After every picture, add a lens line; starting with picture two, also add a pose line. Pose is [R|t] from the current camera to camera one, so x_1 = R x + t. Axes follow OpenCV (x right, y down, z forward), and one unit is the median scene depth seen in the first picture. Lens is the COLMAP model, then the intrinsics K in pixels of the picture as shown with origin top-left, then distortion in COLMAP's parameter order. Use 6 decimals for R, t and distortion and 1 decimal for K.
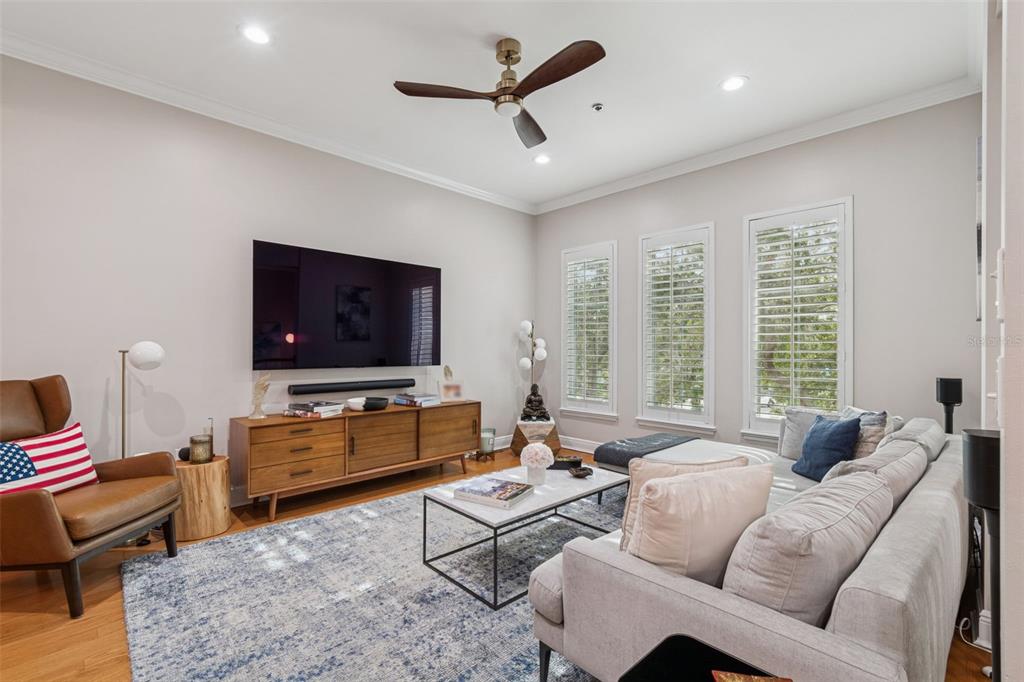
lens RADIAL K [[463.5, 0, 512.0], [0, 463.5, 341.0], [0, 0, 1]] dist [0.002390, 0.000068]
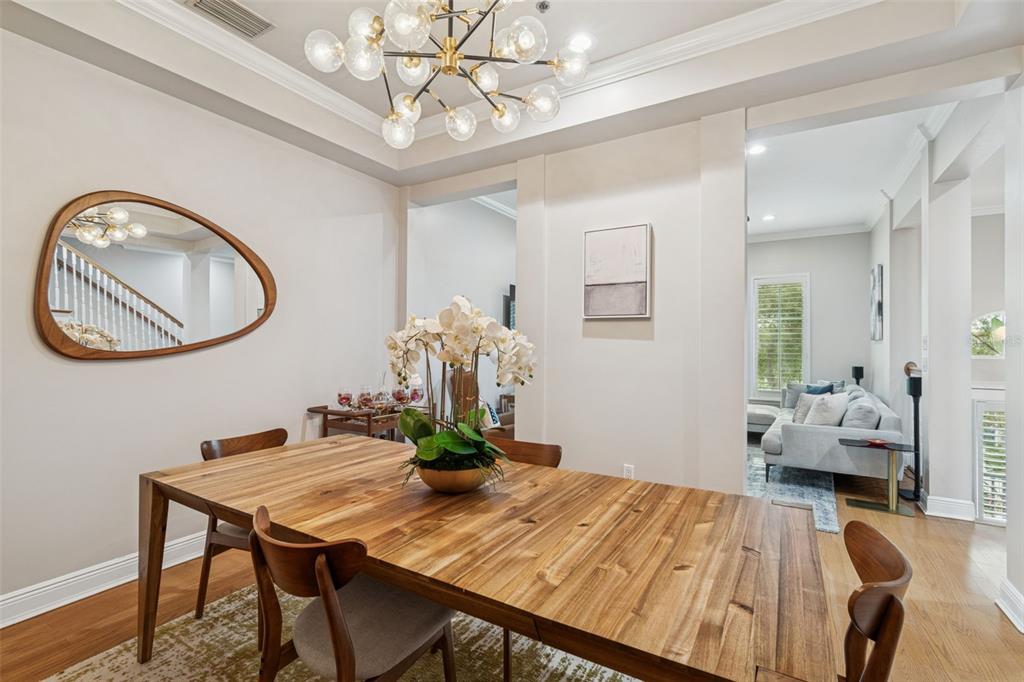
lens RADIAL K [[478.1, 0, 512.0], [0, 478.1, 341.0], [0, 0, 1]] dist [-0.001405, -0.000182]
pose [[0.967865, 0.003158, 0.251450, -1.319868], [-0.003210, 0.999995, -0.000203, -0.036069], [-0.251450, -0.000611, 0.967870, -0.830000]]
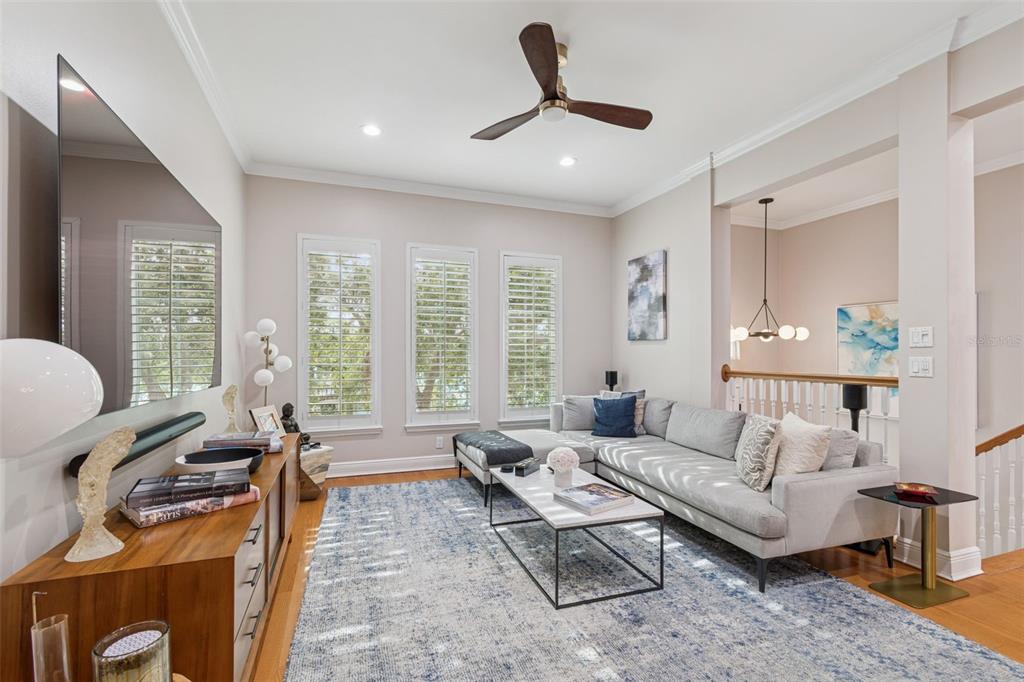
lens RADIAL K [[459.0, 0, 509.1], [0, 459.0, 347.1], [0, 0, 1]] dist [-0.004758, -0.000522]
pose [[0.404756, 0.010857, 0.914360, -1.003176], [-0.008627, 0.999930, -0.008054, 0.005844], [-0.914384, -0.004628, 0.404821, 0.742342]]
